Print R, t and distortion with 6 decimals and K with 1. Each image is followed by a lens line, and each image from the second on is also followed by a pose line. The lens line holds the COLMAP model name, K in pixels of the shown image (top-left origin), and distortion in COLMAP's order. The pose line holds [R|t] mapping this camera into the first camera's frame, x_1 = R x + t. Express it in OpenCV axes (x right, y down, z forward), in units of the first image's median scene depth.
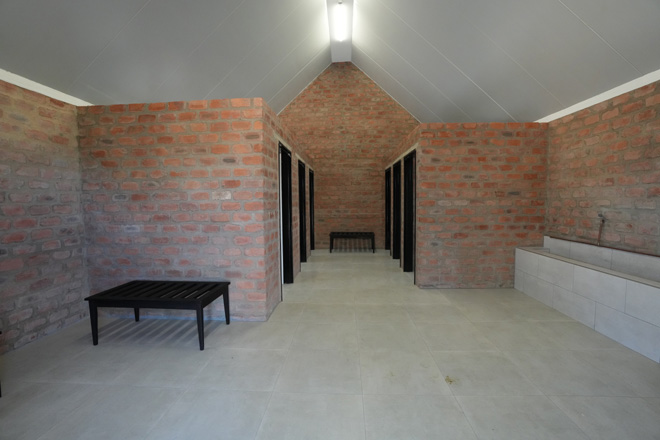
lens RADIAL K [[304.2, 0, 330.7], [0, 304.2, 221.1], [0, 0, 1]] dist [-0.013940, 0.003328]
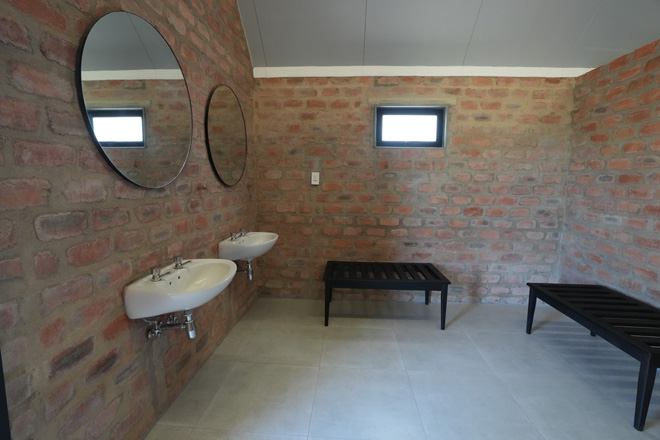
lens RADIAL K [[304.2, 0, 331.0], [0, 304.2, 217.8], [0, 0, 1]] dist [-0.013940, 0.003328]
pose [[0.014562, 0.129125, -0.991521, 0.096179], [-0.086937, 0.988035, 0.127394, -0.016295], [0.996107, 0.084345, 0.025613, 0.282990]]
